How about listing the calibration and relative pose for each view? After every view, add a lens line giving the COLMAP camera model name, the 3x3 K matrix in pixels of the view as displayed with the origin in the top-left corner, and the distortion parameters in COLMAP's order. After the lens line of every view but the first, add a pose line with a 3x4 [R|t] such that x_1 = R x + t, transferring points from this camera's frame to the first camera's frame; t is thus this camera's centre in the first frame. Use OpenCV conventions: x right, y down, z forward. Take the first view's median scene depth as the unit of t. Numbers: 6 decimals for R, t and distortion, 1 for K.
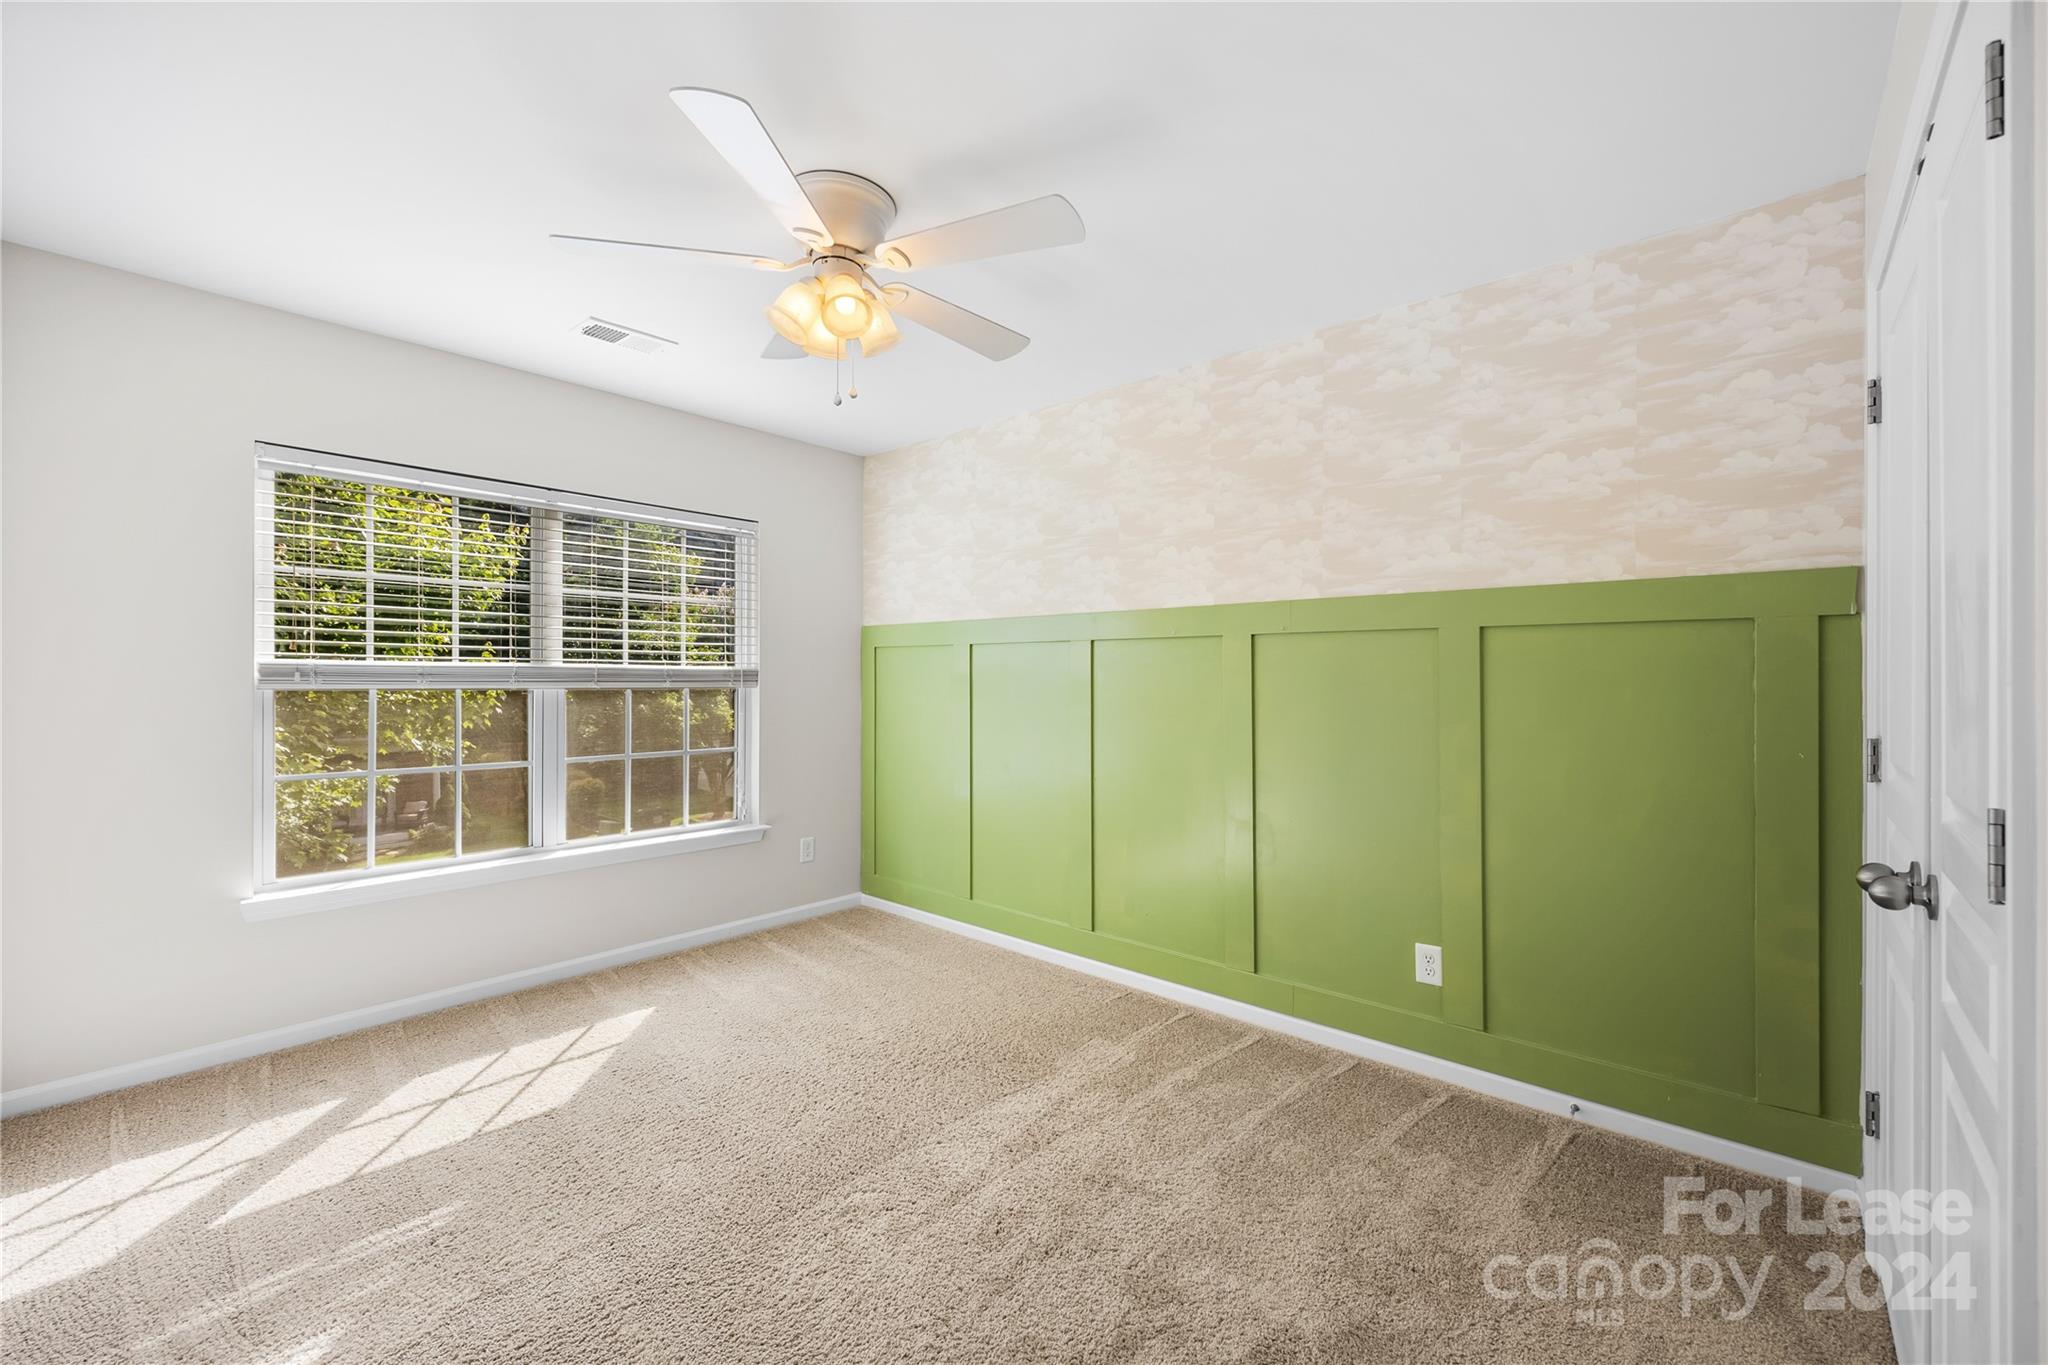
lens RADIAL K [[828.0, 0, 1024.0], [0, 828.0, 682.5], [0, 0, 1]] dist [0.000931, 0.000095]
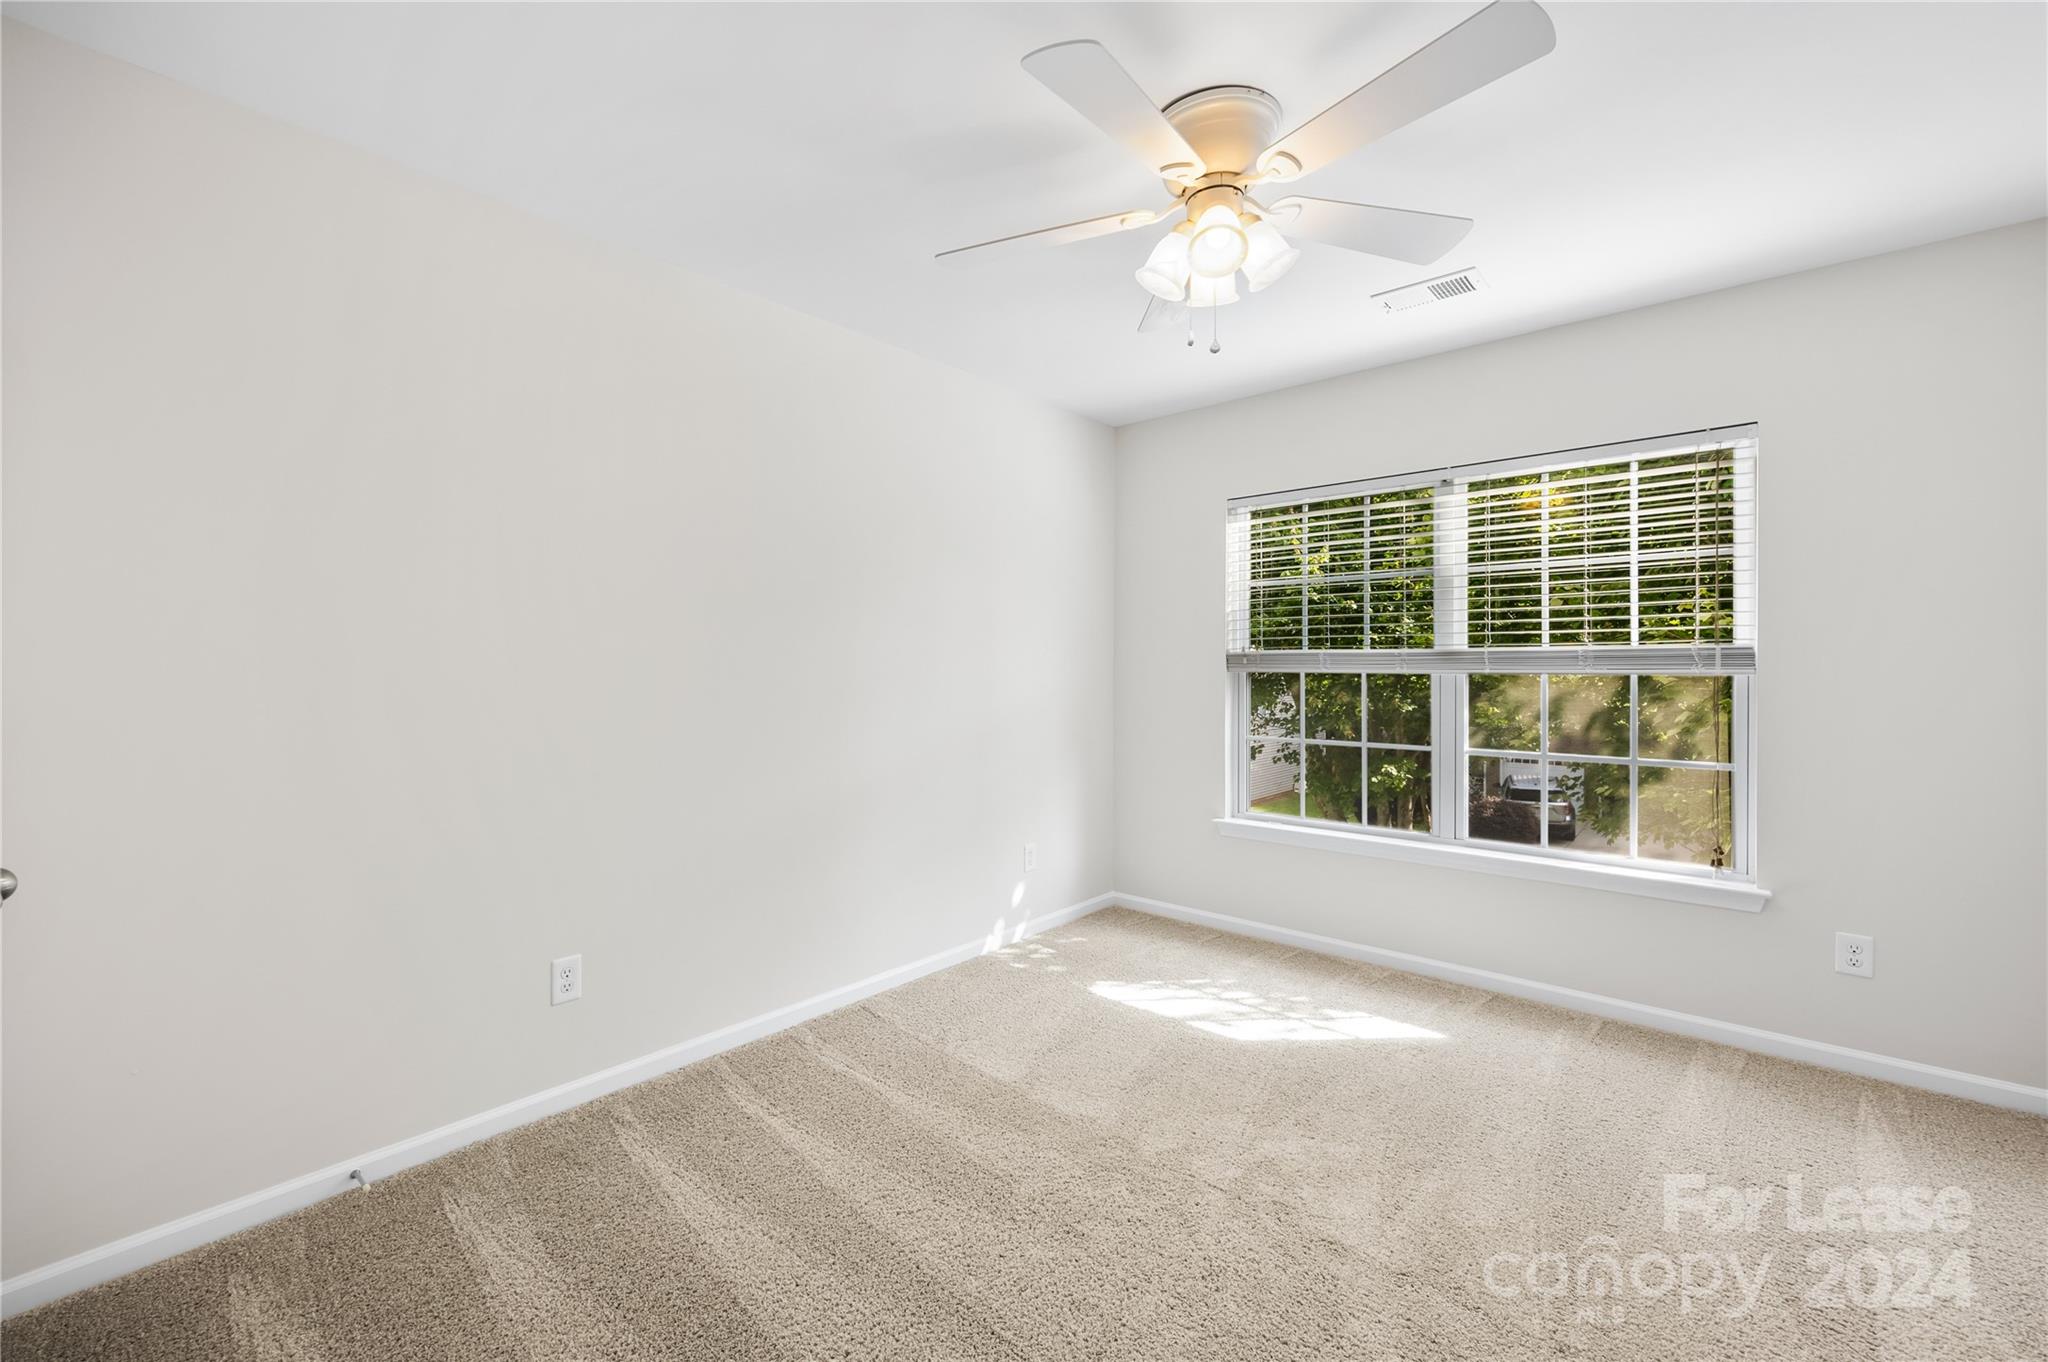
lens RADIAL K [[844.7, 0, 1024.0], [0, 844.7, 681.0], [0, 0, 1]] dist [-0.000313, 0.000023]
pose [[-0.023382, 0.016647, -0.999588, 0.422779], [-0.001346, 0.999860, 0.016683, -0.000783], [0.999726, 0.001735, -0.023356, 0.538101]]
